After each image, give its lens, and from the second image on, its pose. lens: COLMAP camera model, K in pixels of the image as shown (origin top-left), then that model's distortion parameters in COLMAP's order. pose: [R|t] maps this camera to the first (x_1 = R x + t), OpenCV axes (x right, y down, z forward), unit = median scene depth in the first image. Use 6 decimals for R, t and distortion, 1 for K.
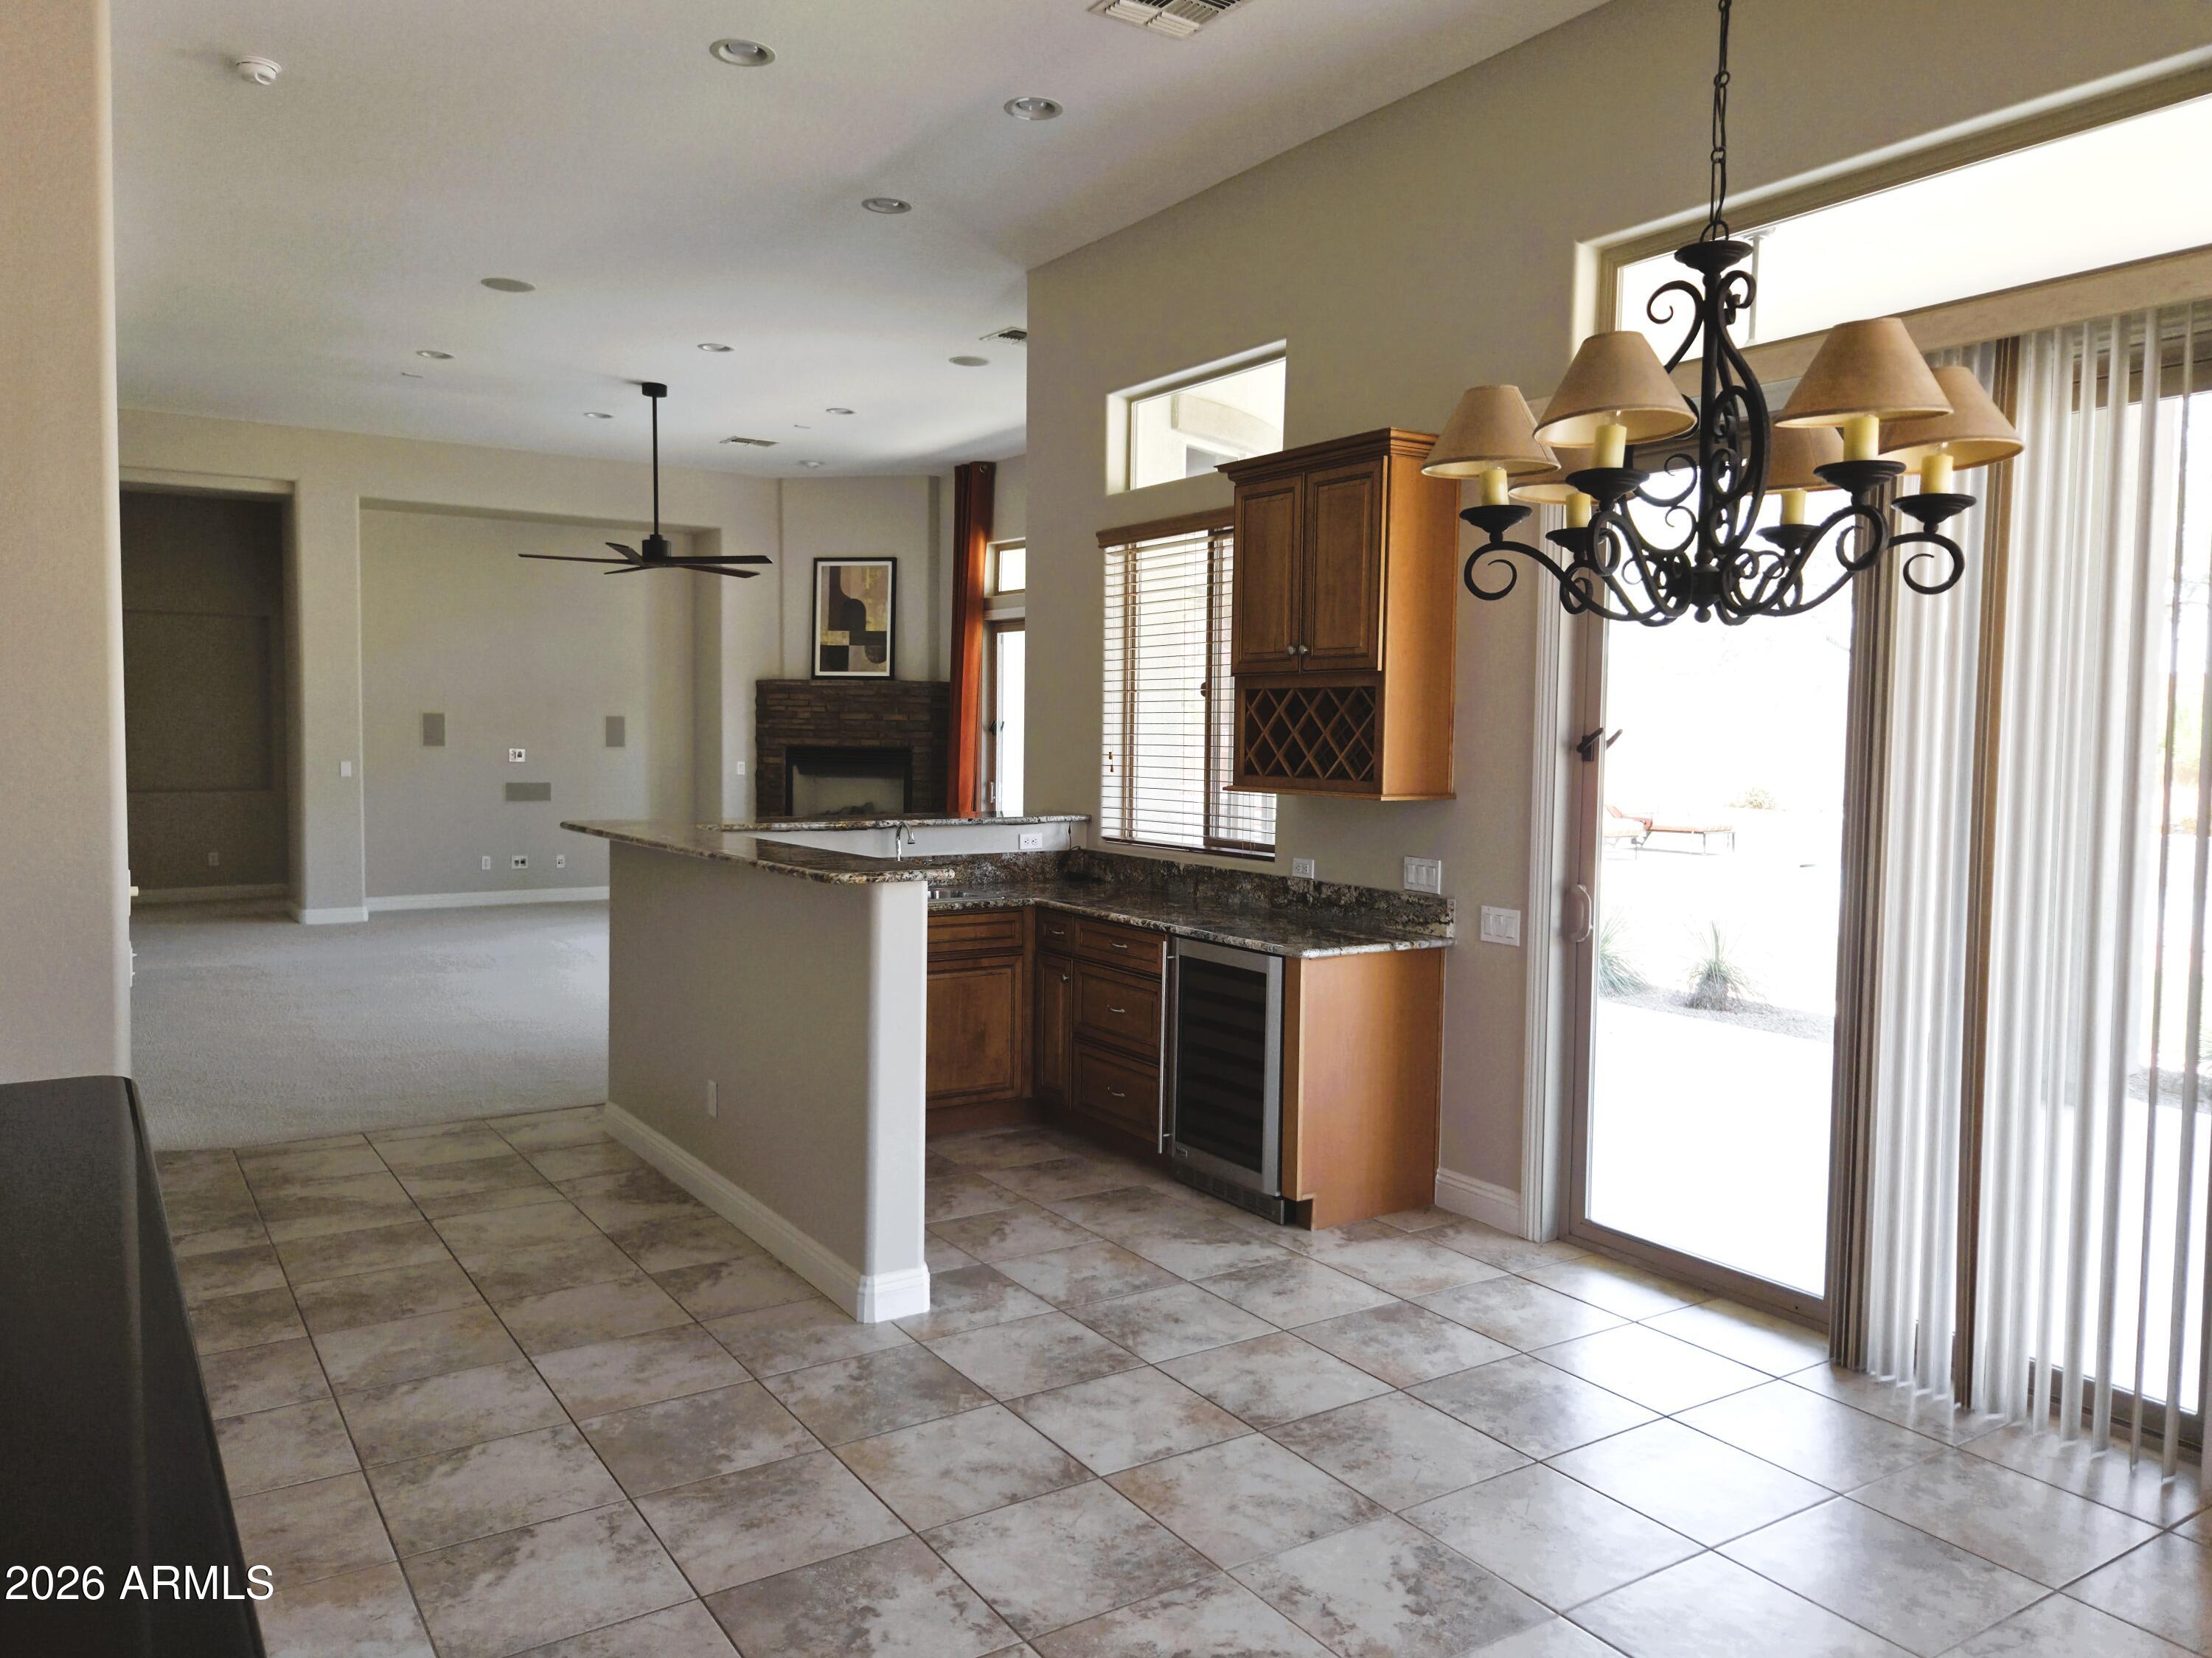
lens RADIAL K [[1517.7, 0, 1106.0], [0, 1517.7, 829.0], [0, 0, 1]] dist [0.091326, -0.068509]
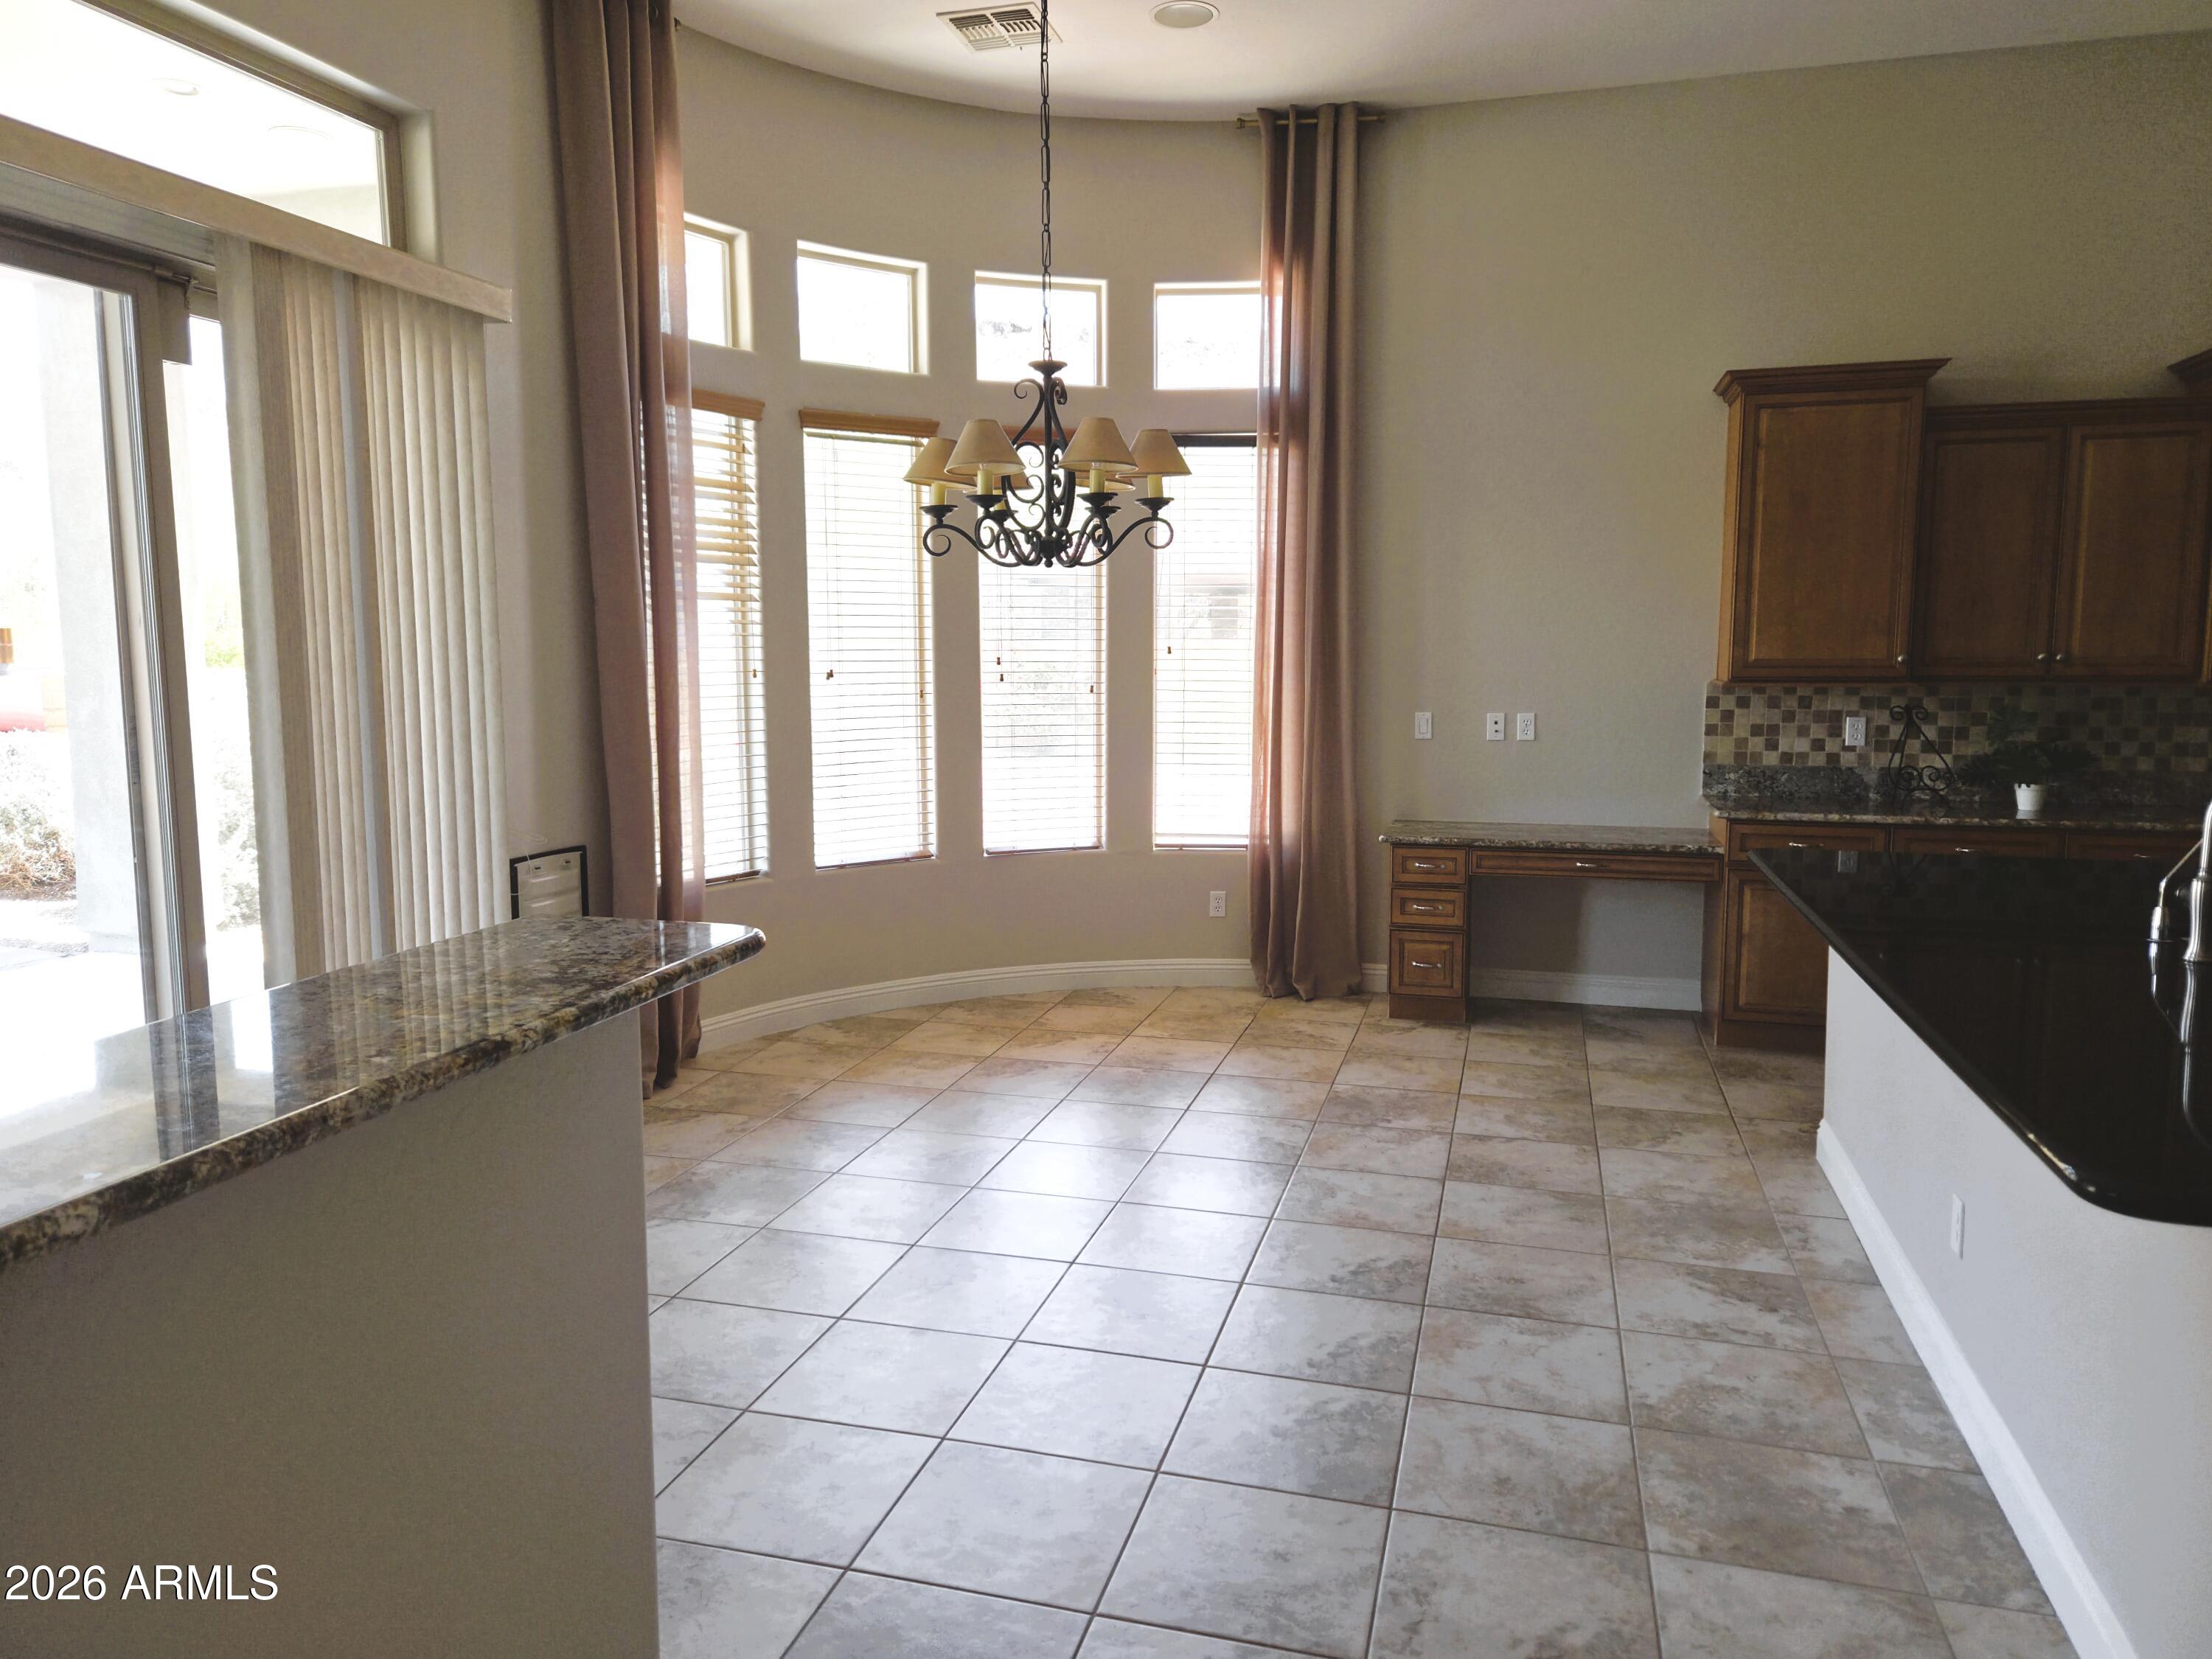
lens RADIAL K [[1517.8, 0, 1106.0], [0, 1517.8, 829.5], [0, 0, 1]] dist [0.091326, -0.068509]
pose [[-0.653664, -0.095904, 0.750683, -0.861225], [0.042302, 0.985757, 0.162771, -0.096150], [-0.755601, 0.138153, -0.640297, 1.753705]]
